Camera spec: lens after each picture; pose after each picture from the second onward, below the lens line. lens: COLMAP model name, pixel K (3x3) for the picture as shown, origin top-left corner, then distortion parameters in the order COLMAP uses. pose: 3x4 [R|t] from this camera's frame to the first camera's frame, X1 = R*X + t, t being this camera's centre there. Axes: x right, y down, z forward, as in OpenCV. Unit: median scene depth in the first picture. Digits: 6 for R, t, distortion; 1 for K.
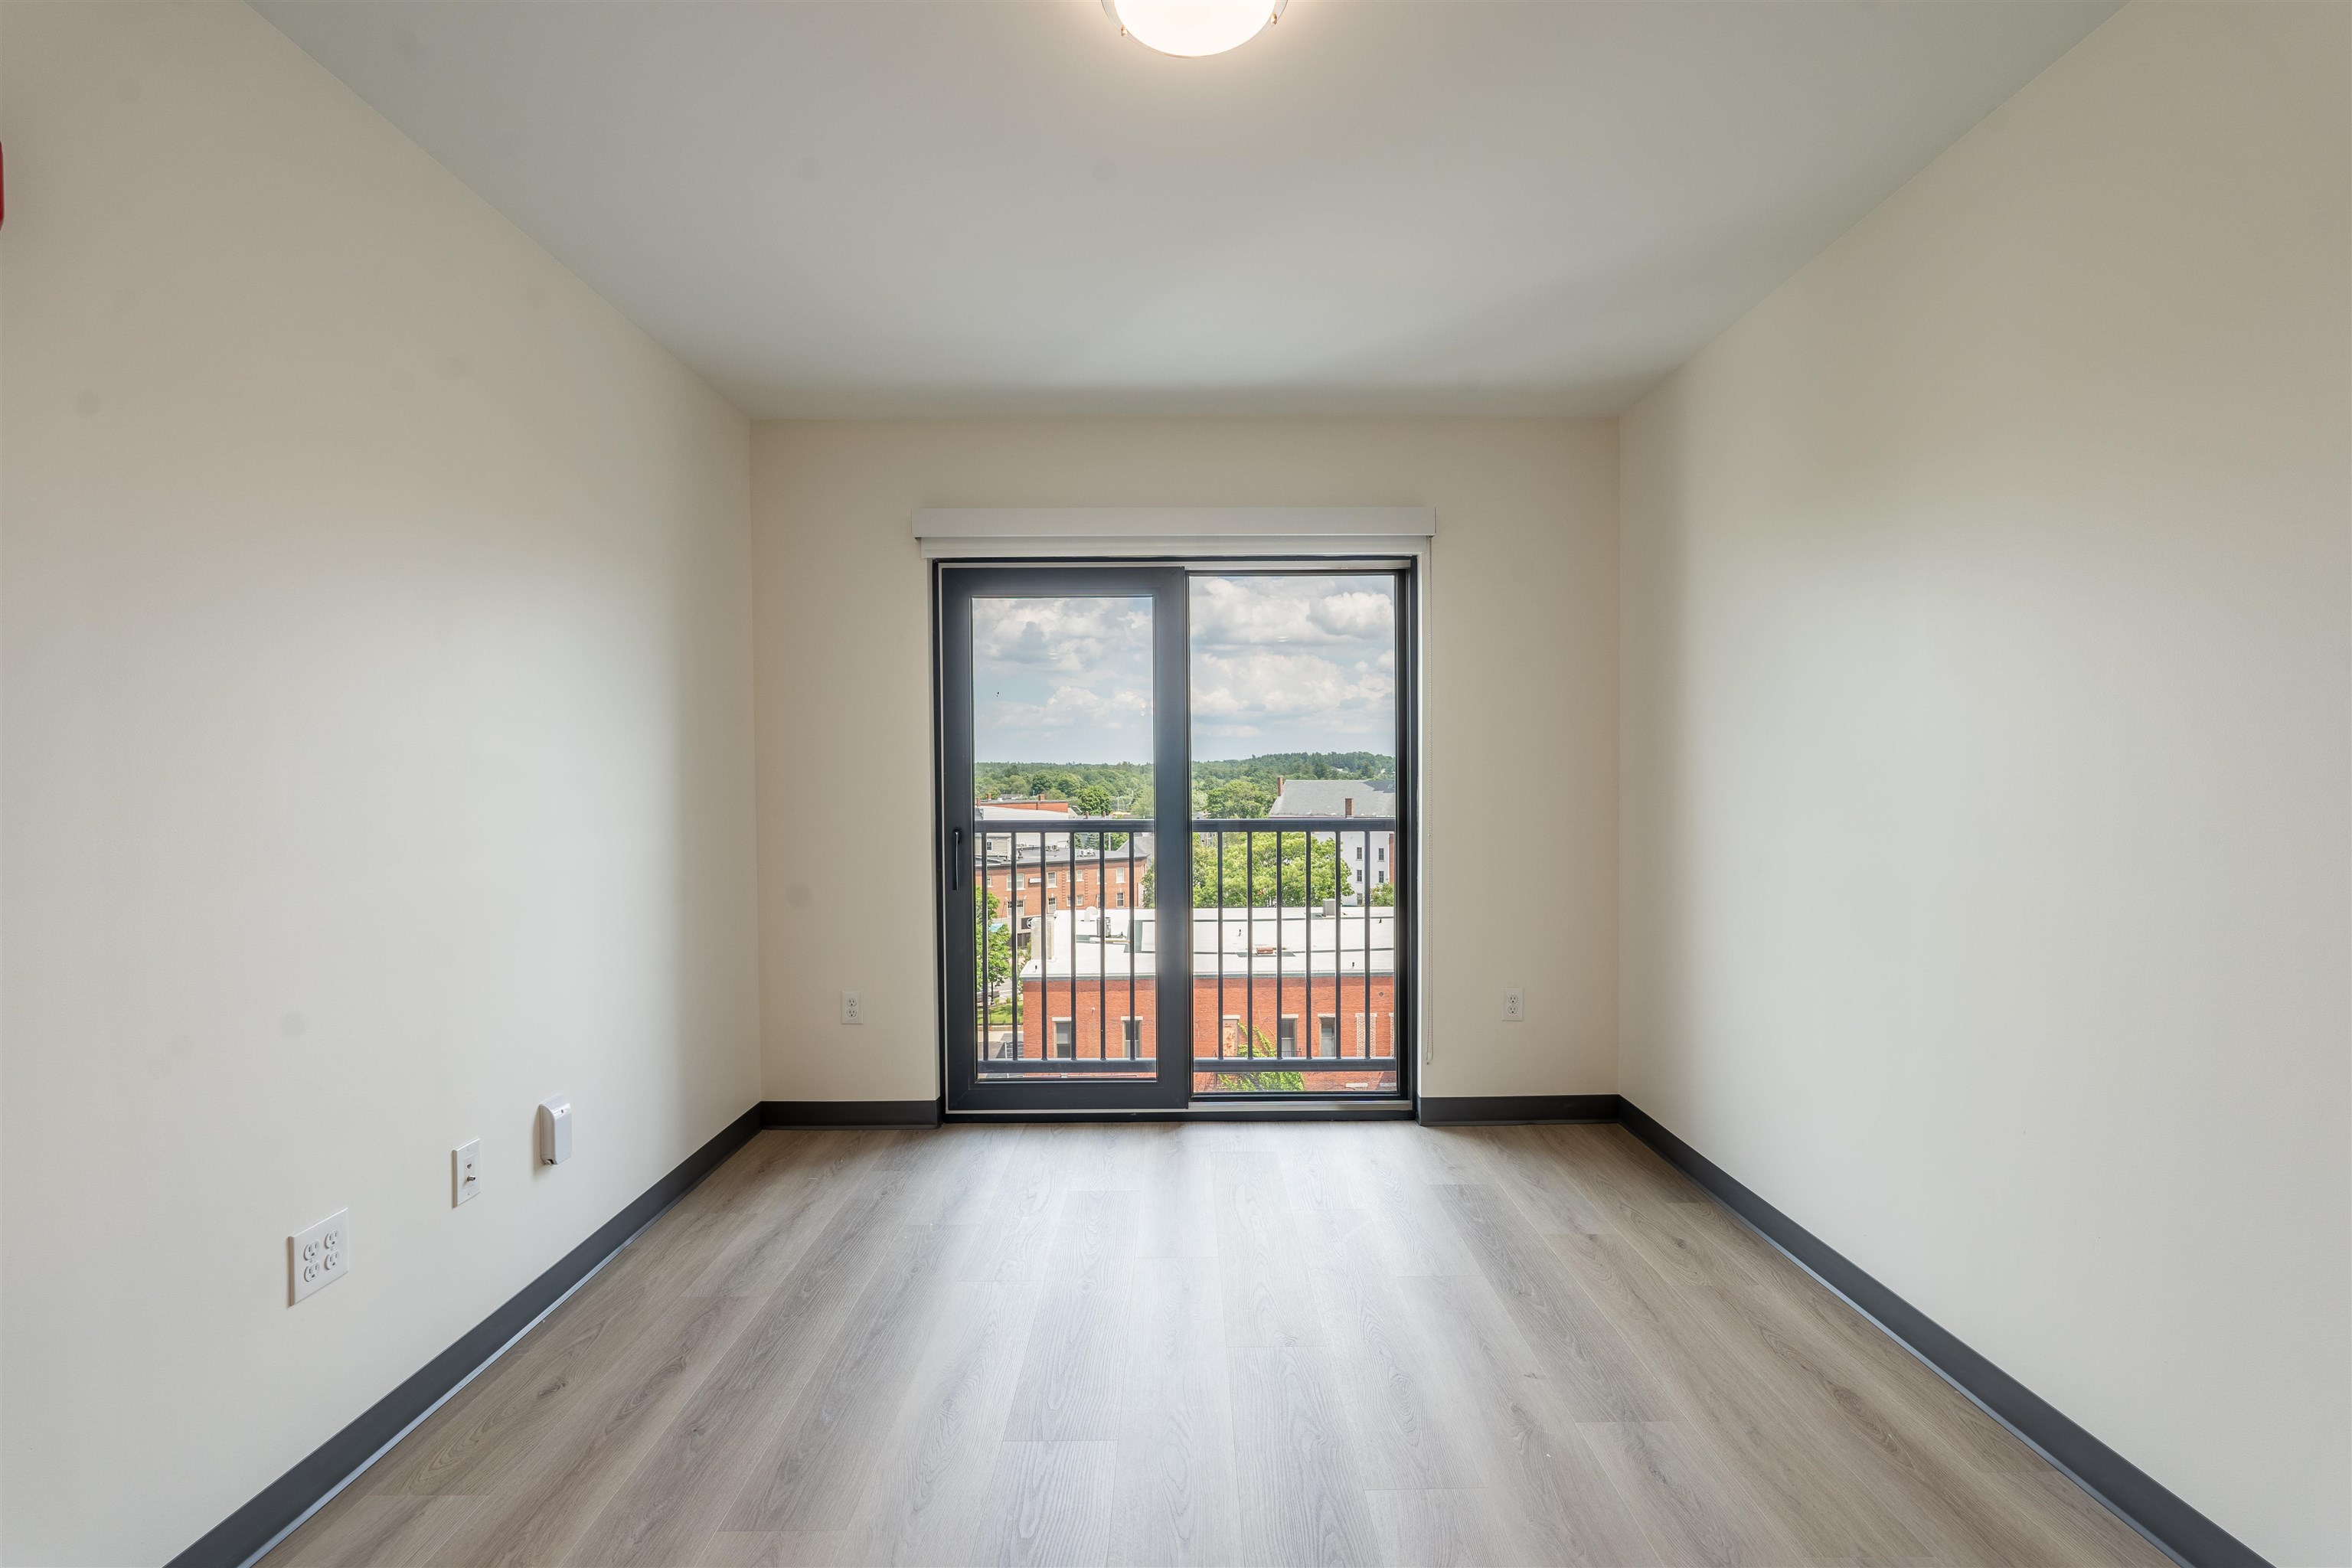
lens RADIAL K [[1026.2, 0, 1176.0], [0, 1026.2, 784.0], [0, 0, 1]] dist [-0.004250, -0.000635]
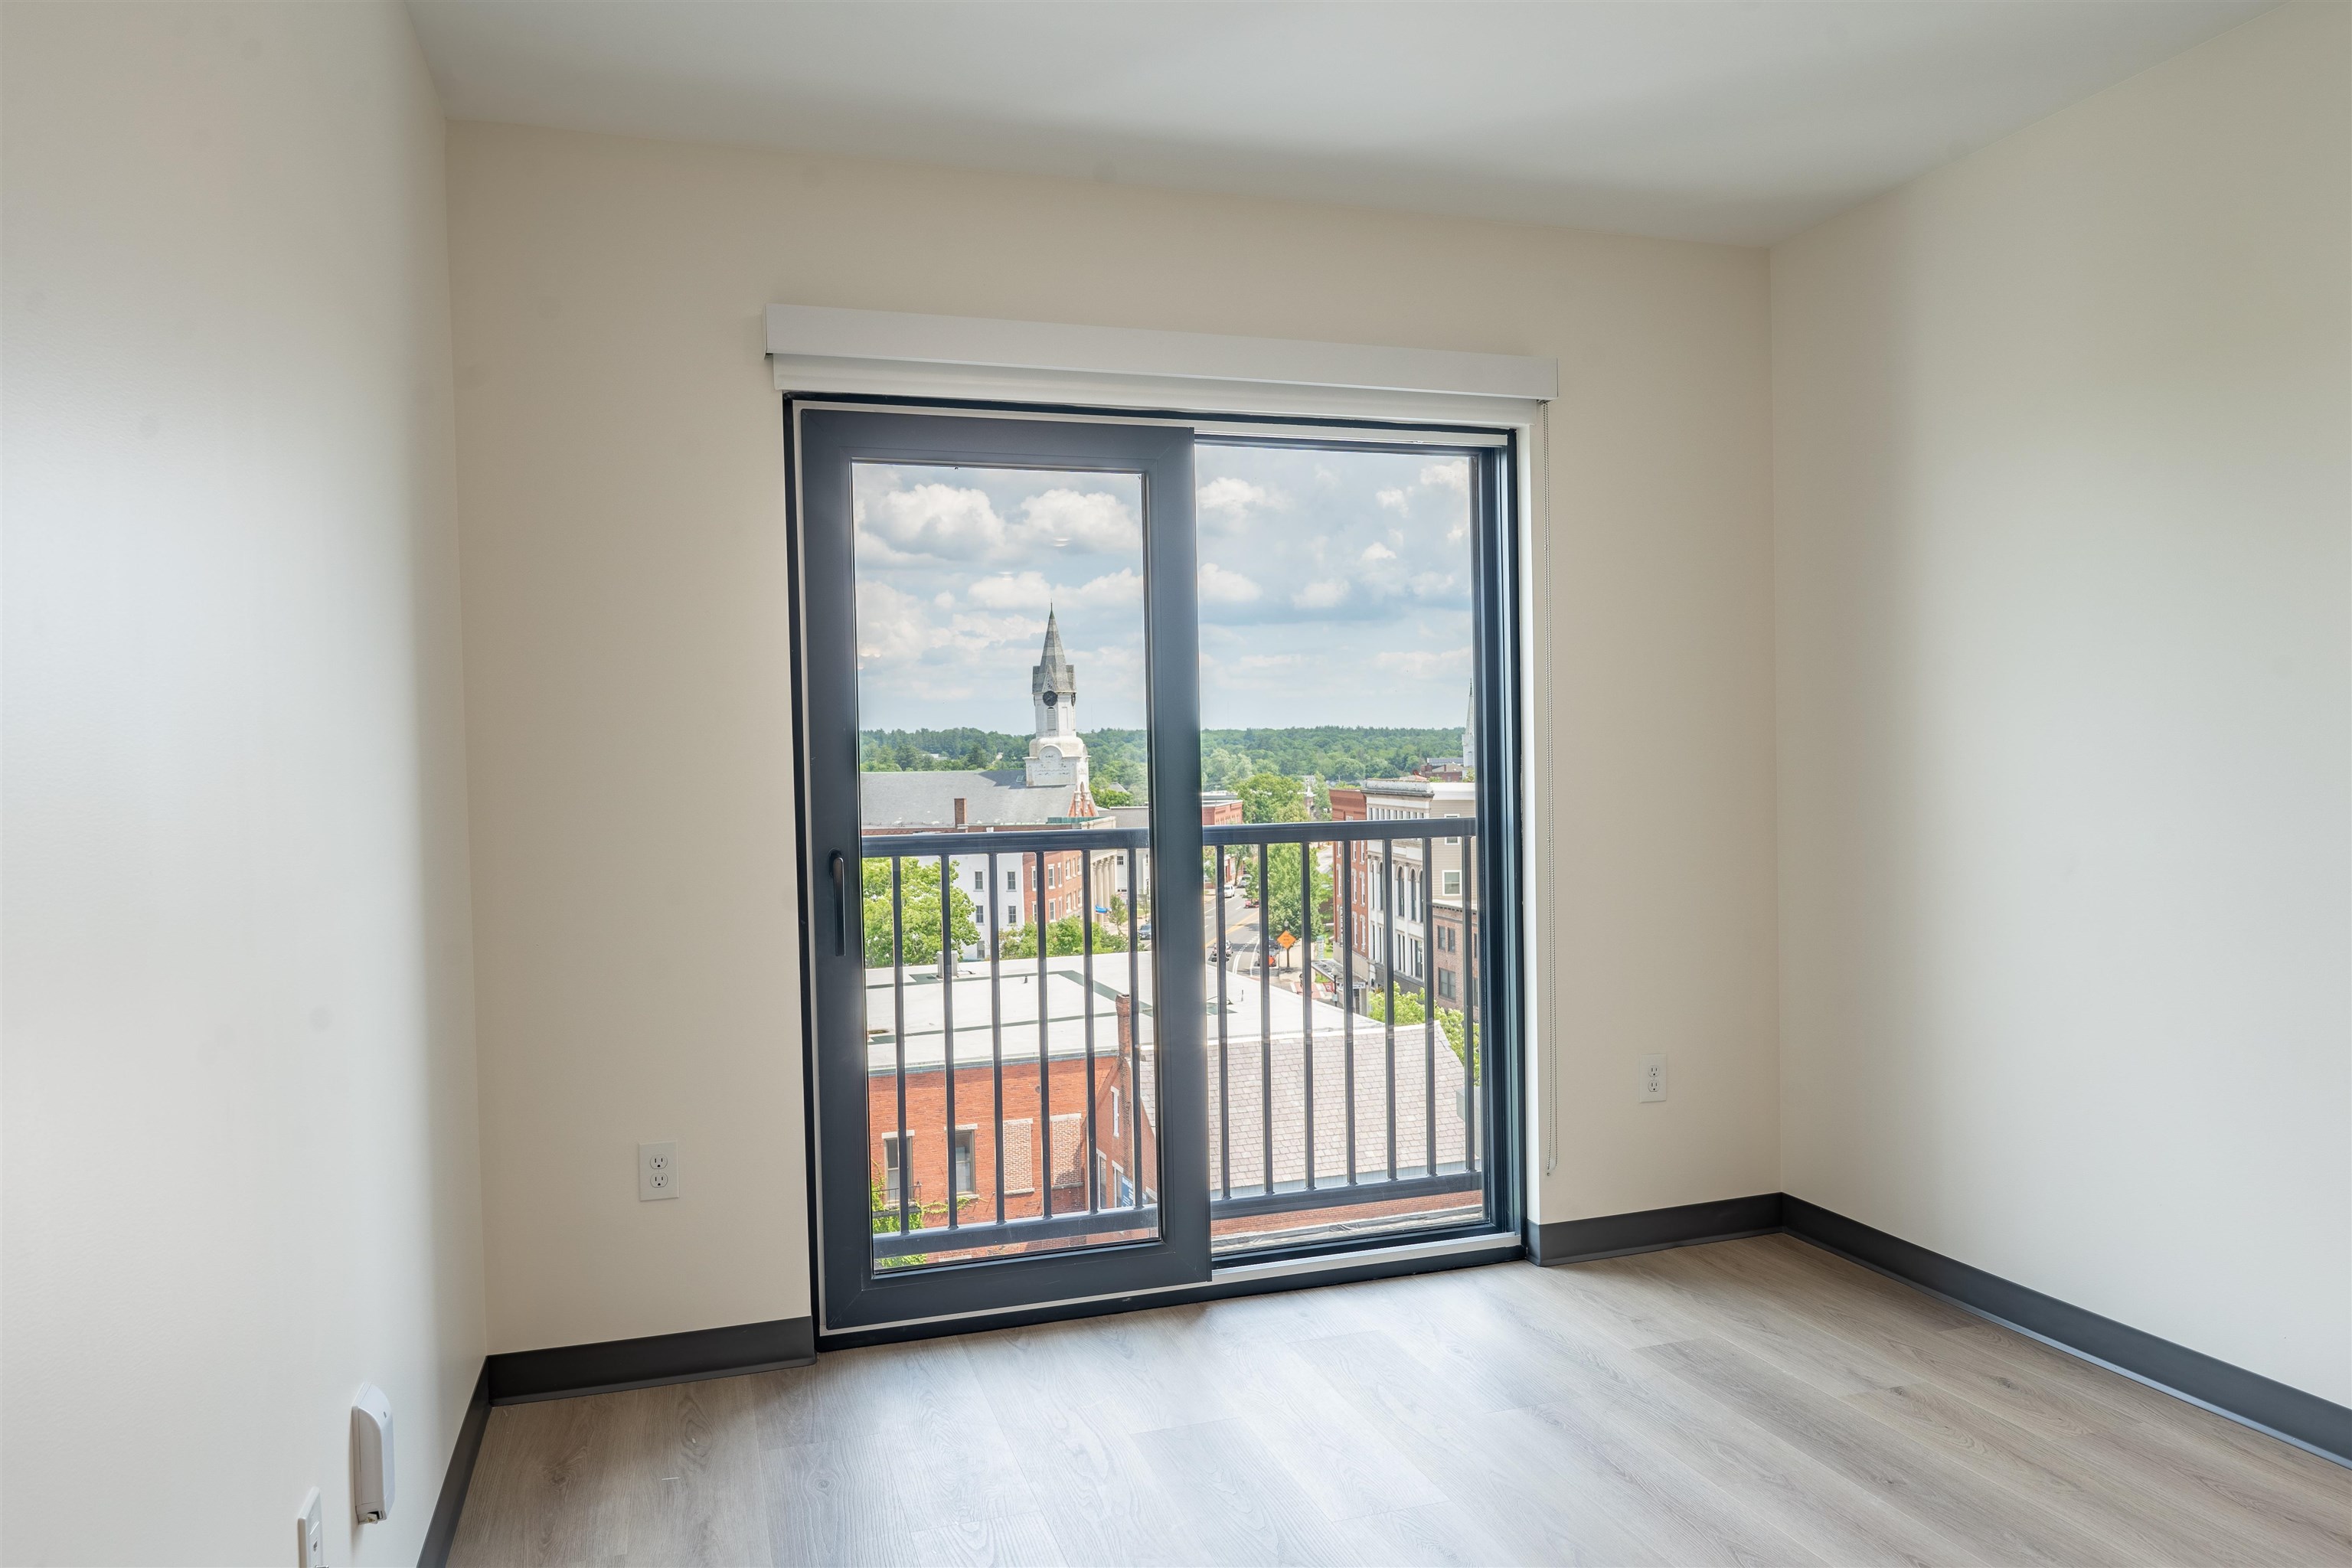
lens RADIAL K [[1558.0, 0, 1176.0], [0, 1558.0, 784.0], [0, 0, 1]] dist [0.004136, -0.004551]
pose [[0.953132, -0.018570, 0.301985, -0.295472], [0.017231, 0.999826, 0.007097, 0.001275], [-0.302064, -0.001560, 0.953286, 0.084954]]
